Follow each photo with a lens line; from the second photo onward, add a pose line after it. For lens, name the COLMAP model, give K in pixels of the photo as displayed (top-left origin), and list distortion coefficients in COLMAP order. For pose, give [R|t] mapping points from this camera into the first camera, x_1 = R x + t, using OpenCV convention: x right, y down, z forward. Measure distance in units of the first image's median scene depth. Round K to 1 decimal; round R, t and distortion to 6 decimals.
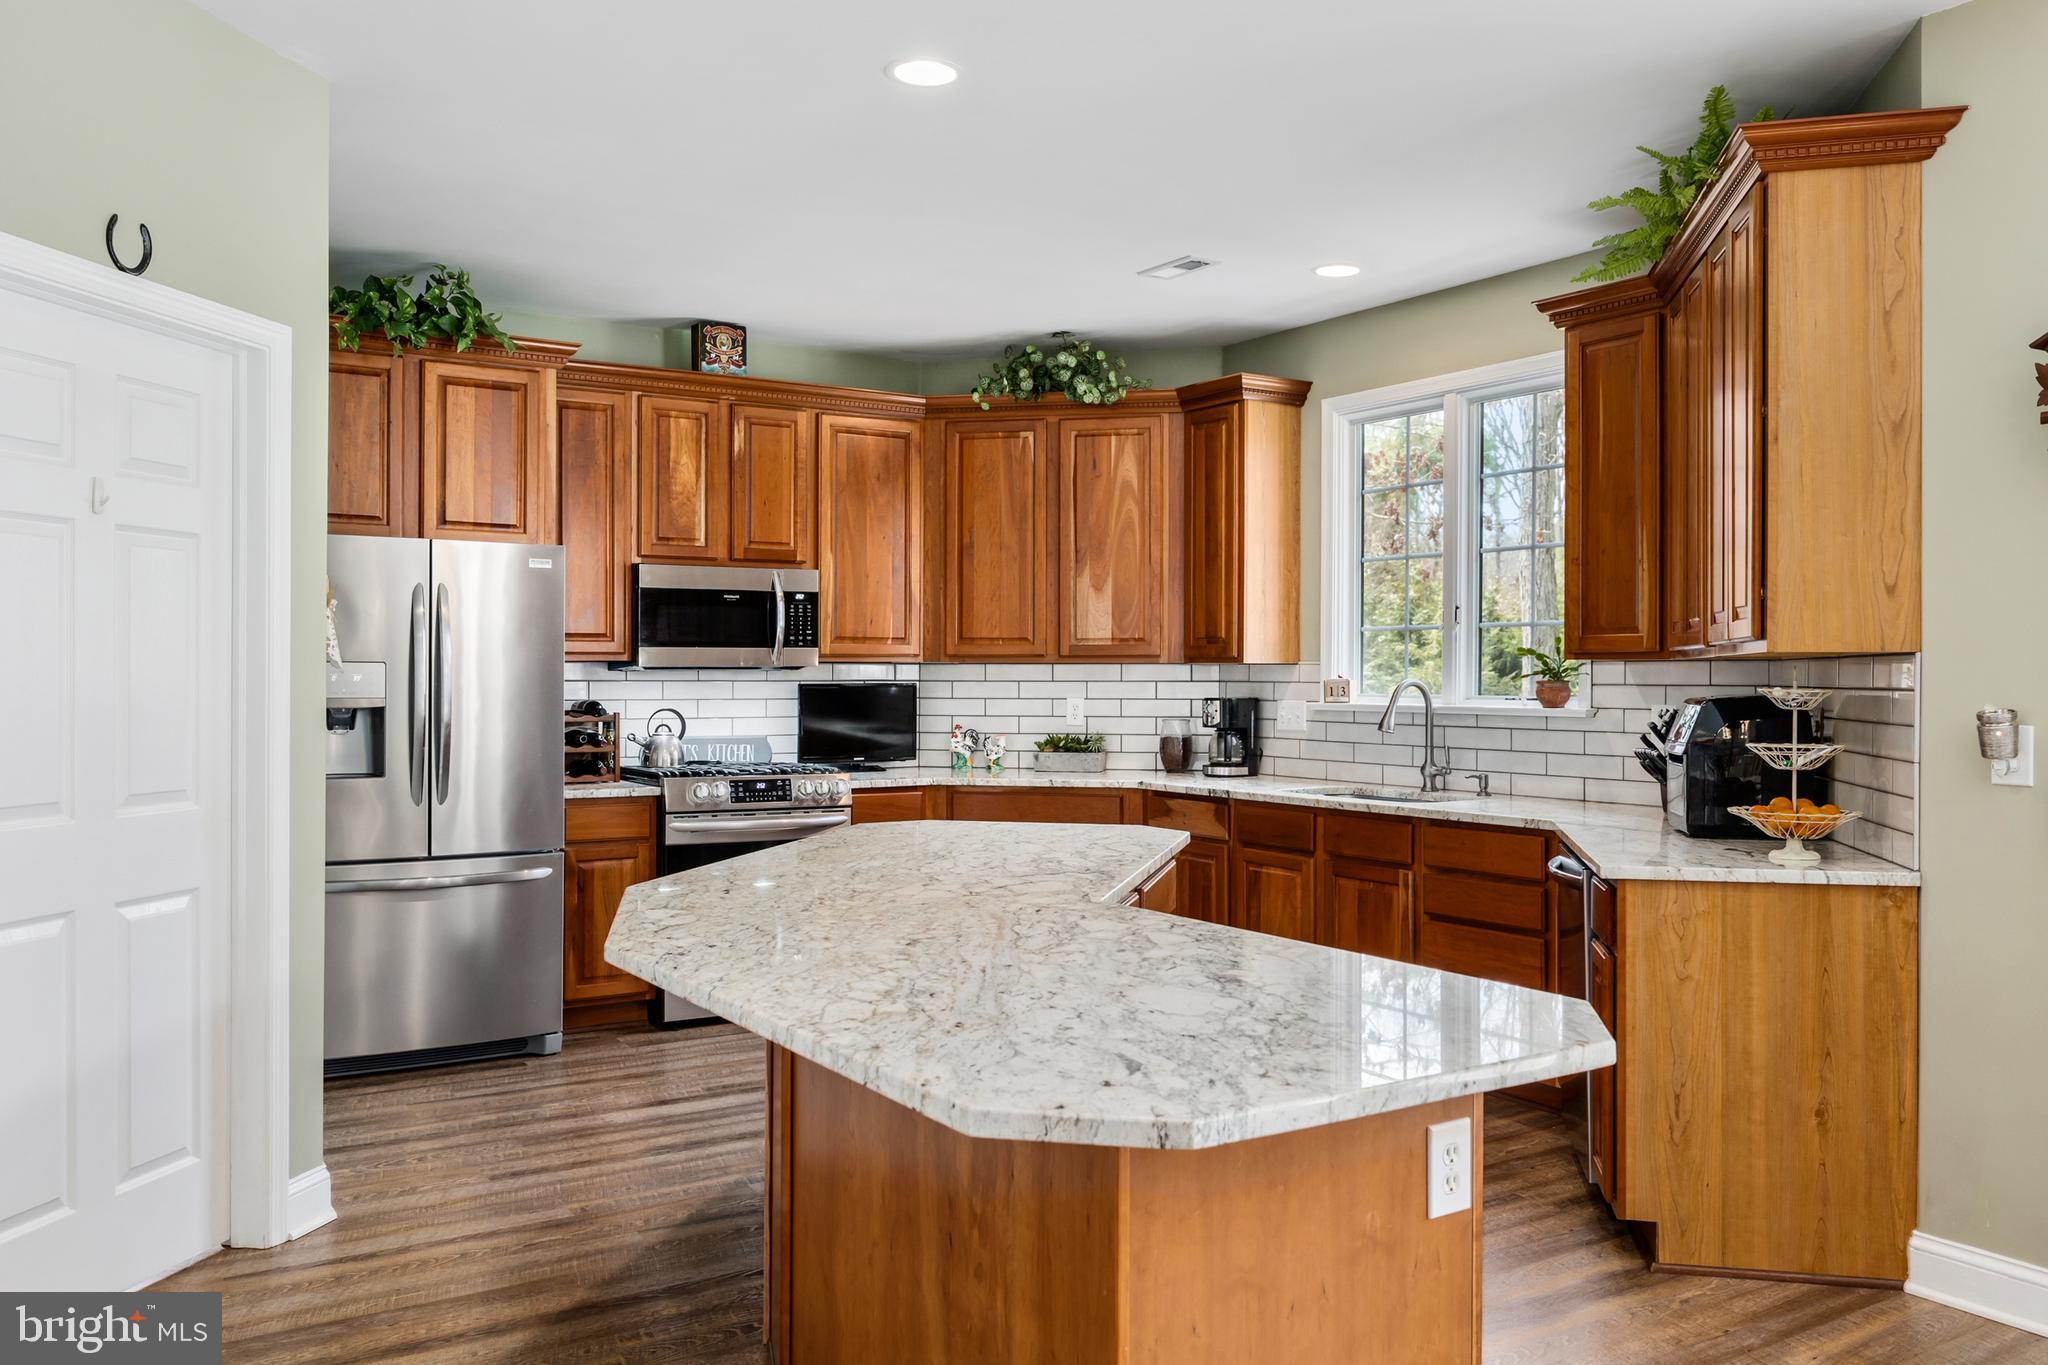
lens RADIAL K [[1684.5, 0, 1024.2], [0, 1684.5, 696.9], [0, 0, 1]] dist [-0.014076, -0.002885]
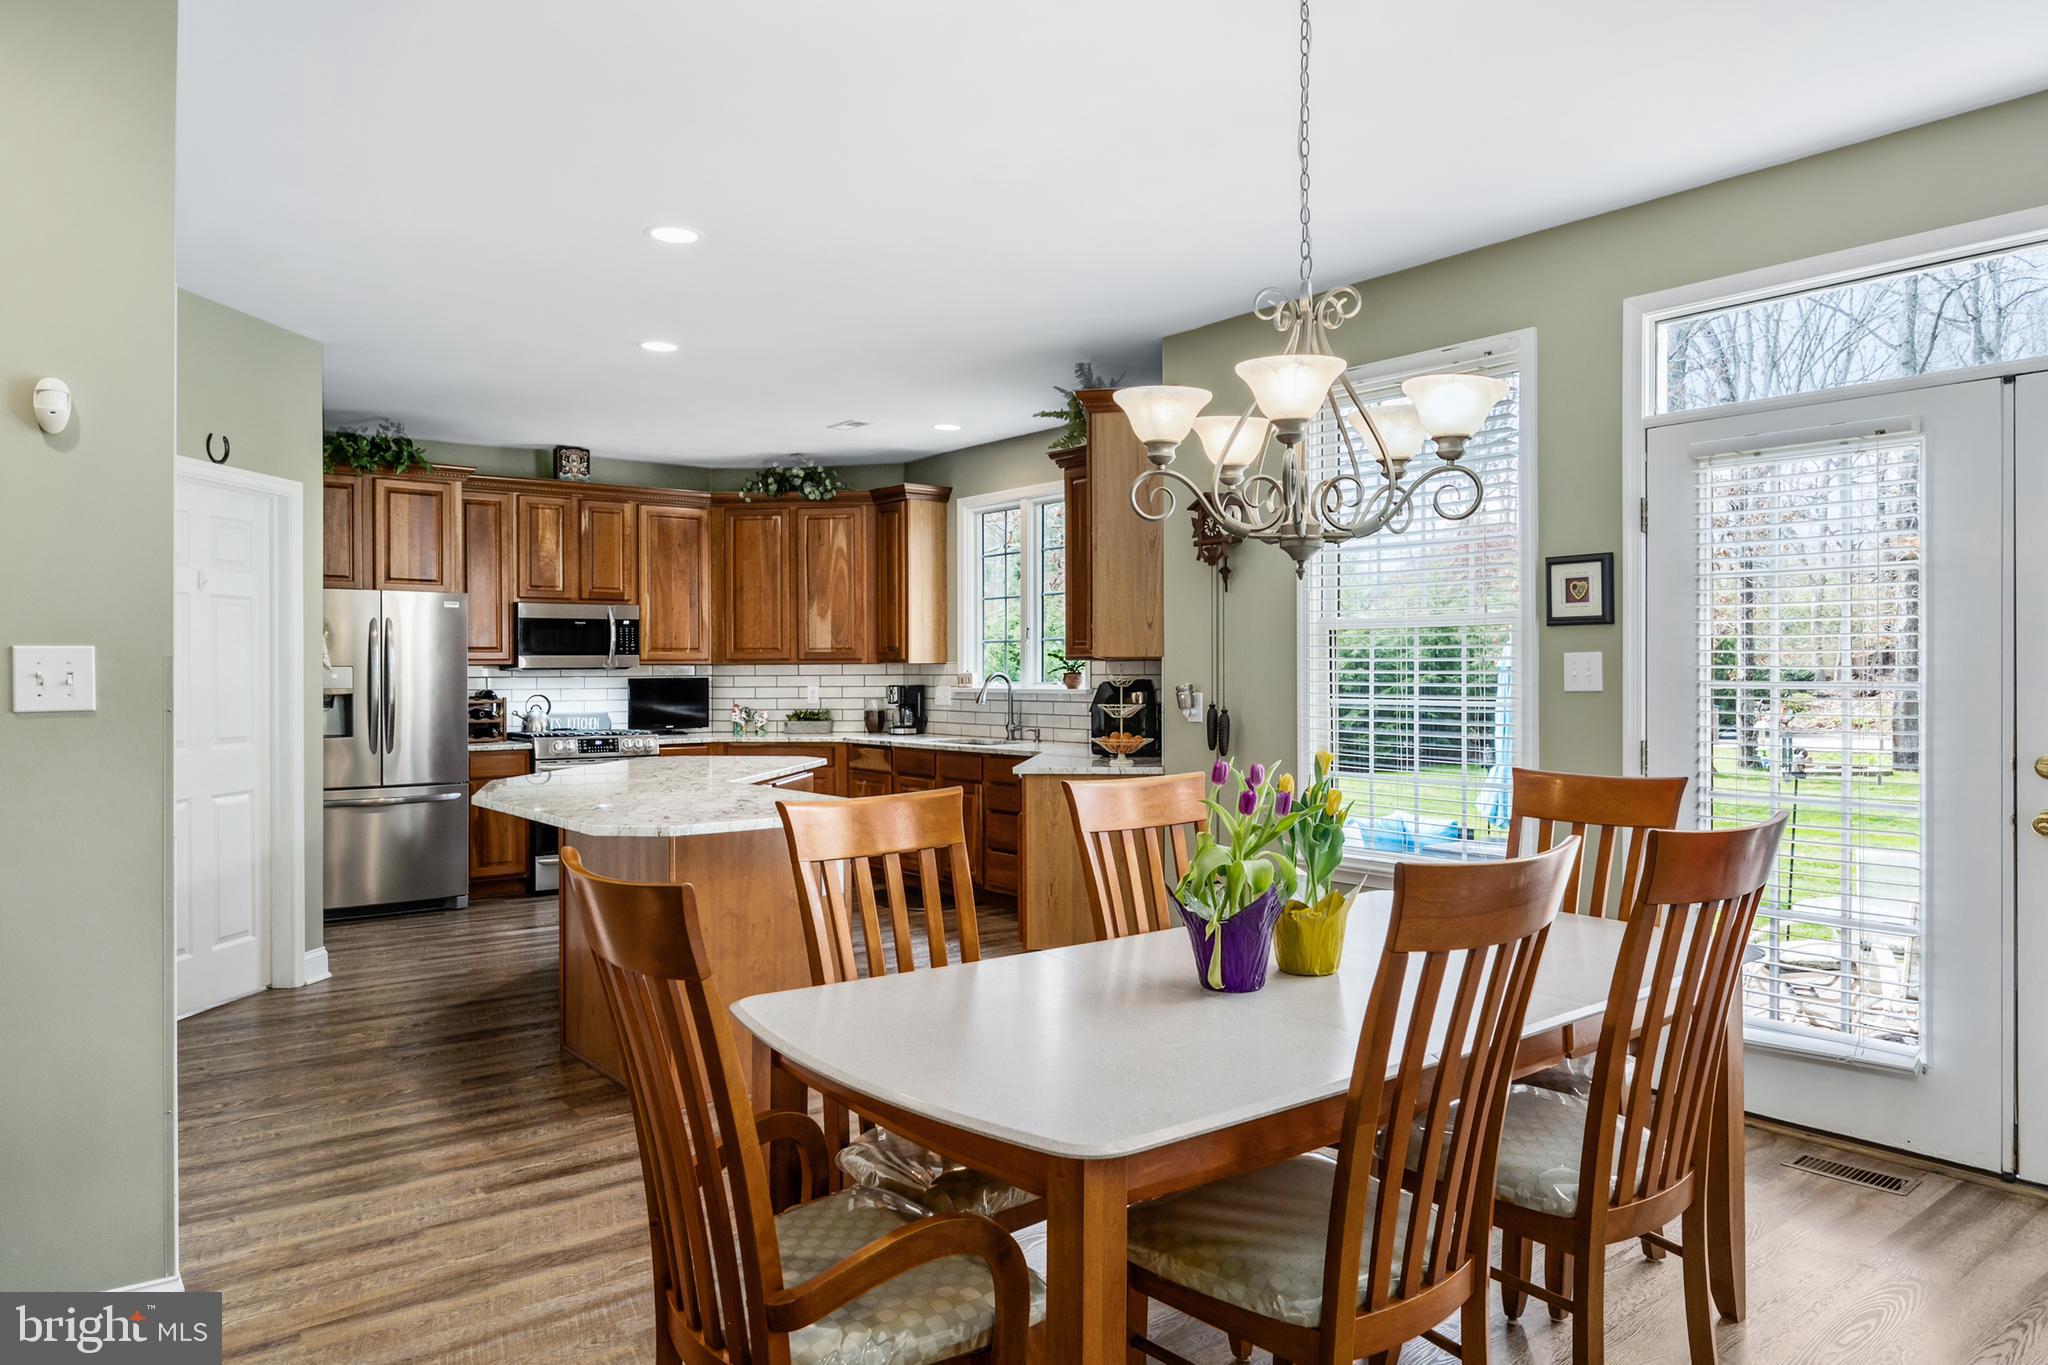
lens RADIAL K [[1368.8, 0, 1026.4], [0, 1368.8, 686.4], [0, 0, 1]] dist [-0.010431, -0.002828]
pose [[0.994243, -0.008229, 0.106830, 0.109847], [0.008466, 0.999963, -0.001758, 0.005740], [-0.106812, 0.002652, 0.994276, -0.331197]]
